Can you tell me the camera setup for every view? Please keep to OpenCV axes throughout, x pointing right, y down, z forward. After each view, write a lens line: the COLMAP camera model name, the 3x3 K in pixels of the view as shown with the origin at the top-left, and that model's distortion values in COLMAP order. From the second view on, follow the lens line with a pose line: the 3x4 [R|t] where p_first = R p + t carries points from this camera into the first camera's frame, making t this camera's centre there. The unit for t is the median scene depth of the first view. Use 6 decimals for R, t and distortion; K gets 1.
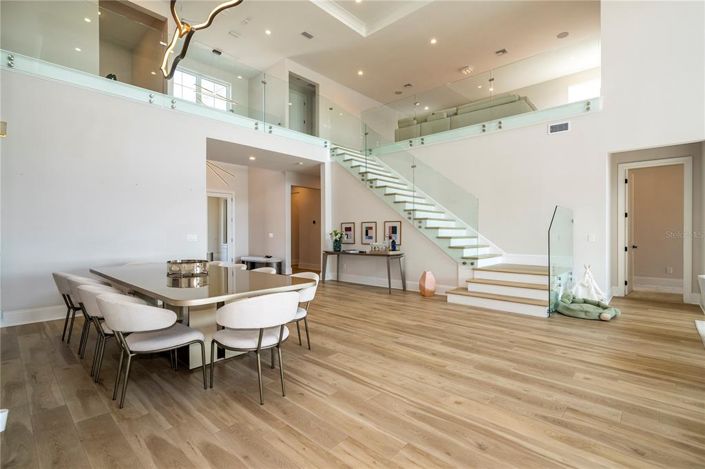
lens RADIAL K [[321.1, 0, 352.8], [0, 321.1, 237.3], [0, 0, 1]] dist [-0.001511, 0.003190]
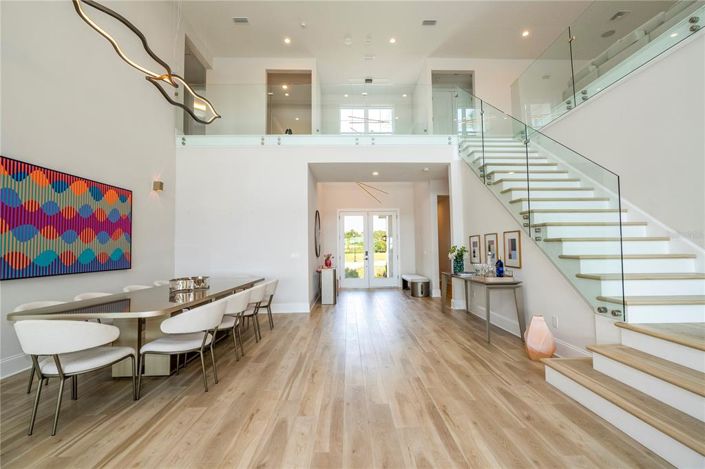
lens RADIAL K [[321.1, 0, 358.0], [0, 321.1, 233.0], [0, 0, 1]] dist [-0.001511, 0.003190]
pose [[0.709092, -0.047254, -0.703531, 0.377889], [0.004294, 0.998023, -0.062707, -0.007022], [0.705103, 0.041444, 0.707893, 0.329427]]
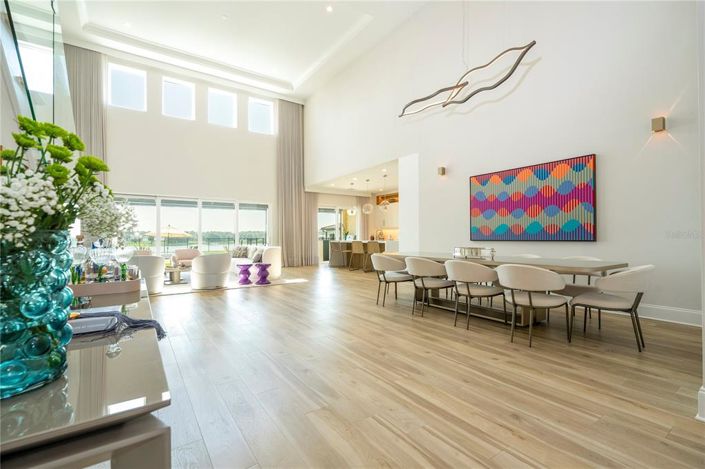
lens RADIAL K [[321.1, 0, 351.8], [0, 321.1, 233.9], [0, 0, 1]] dist [-0.001511, 0.003190]
pose [[-0.977128, 0.007252, 0.212526, -0.170839], [0.008323, 0.999957, 0.004144, 0.004088], [-0.212487, 0.005818, -0.977147, 1.240912]]
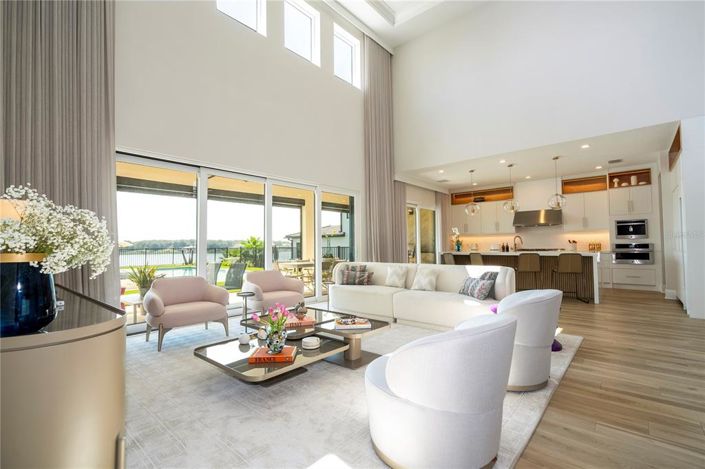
lens RADIAL K [[321.1, 0, 357.4], [0, 321.1, 228.1], [0, 0, 1]] dist [-0.001511, 0.003190]
pose [[-0.998882, 0.006976, -0.046761, 0.673902], [0.008741, 0.999253, -0.037643, -0.000223], [0.046463, -0.038009, -0.998197, 0.738266]]
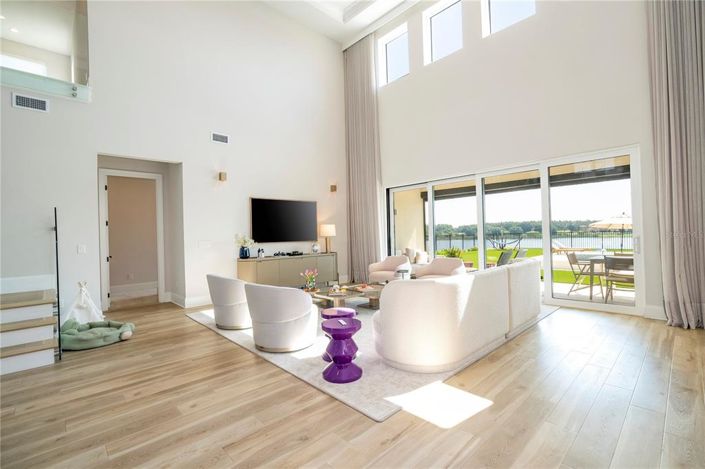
lens RADIAL K [[321.1, 0, 358.0], [0, 321.1, 229.6], [0, 0, 1]] dist [-0.001511, 0.003190]
pose [[0.055586, 0.012383, 0.998377, -0.048456], [0.045118, 0.998871, -0.014901, -0.002537], [-0.997434, 0.045873, 0.054965, 0.186844]]
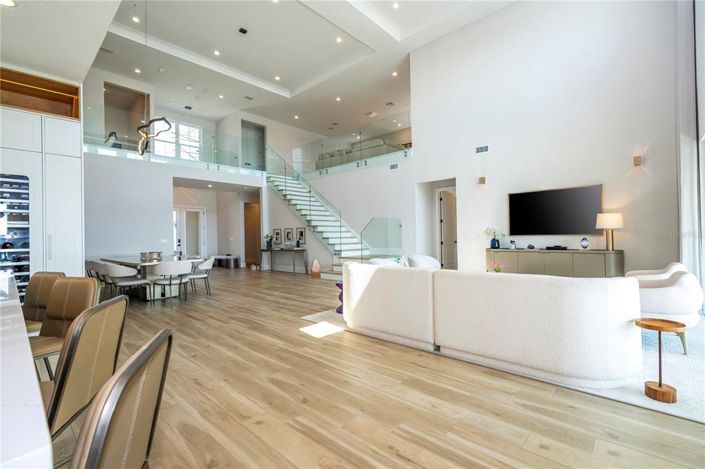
lens RADIAL K [[321.1, 0, 348.0], [0, 321.1, 236.0], [0, 0, 1]] dist [-0.001511, 0.003190]
pose [[0.999688, -0.018702, -0.016546, 0.380087], [0.018363, 0.999623, -0.020405, 0.022563], [0.016921, 0.020095, 0.999655, -0.490546]]
